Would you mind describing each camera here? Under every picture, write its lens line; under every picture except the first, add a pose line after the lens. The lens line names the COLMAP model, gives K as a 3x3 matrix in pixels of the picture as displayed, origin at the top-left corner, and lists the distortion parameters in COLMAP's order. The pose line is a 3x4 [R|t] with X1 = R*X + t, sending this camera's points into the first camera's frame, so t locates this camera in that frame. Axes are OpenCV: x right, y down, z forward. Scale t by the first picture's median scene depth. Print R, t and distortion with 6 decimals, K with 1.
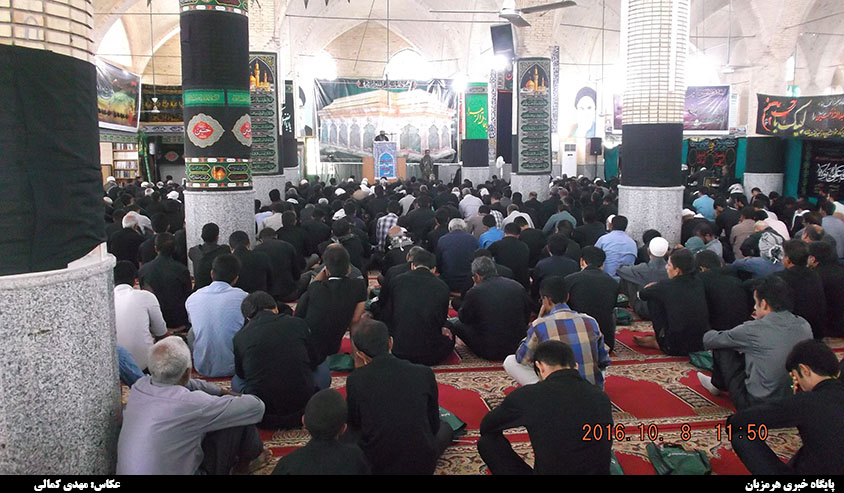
lens RADIAL K [[670.6, 0, 417.1], [0, 670.6, 251.6], [0, 0, 1]] dist [-0.060498, 0.021240]
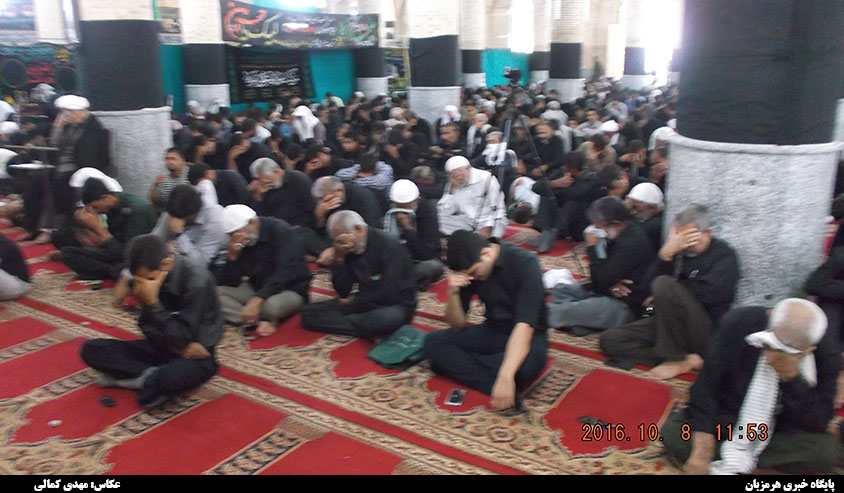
lens RADIAL K [[670.6, 0, 426.2], [0, 670.6, 246.6], [0, 0, 1]] dist [-0.060498, 0.021240]
pose [[-0.770778, -0.155797, 0.617761, -0.217695], [0.109026, 0.923081, 0.368828, -0.152651], [-0.627706, 0.351636, -0.694505, 1.070209]]
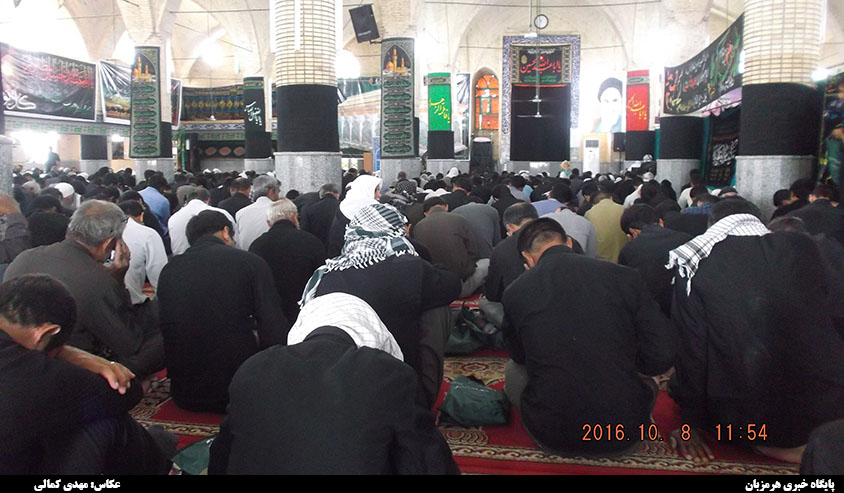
lens RADIAL K [[670.6, 0, 425.3], [0, 670.6, 246.2], [0, 0, 1]] dist [-0.060498, 0.021240]
pose [[0.953114, 0.041016, -0.299819, 0.354490], [-0.049111, 0.998603, -0.019511, 0.019382], [0.298600, 0.033321, 0.953797, 0.065257]]
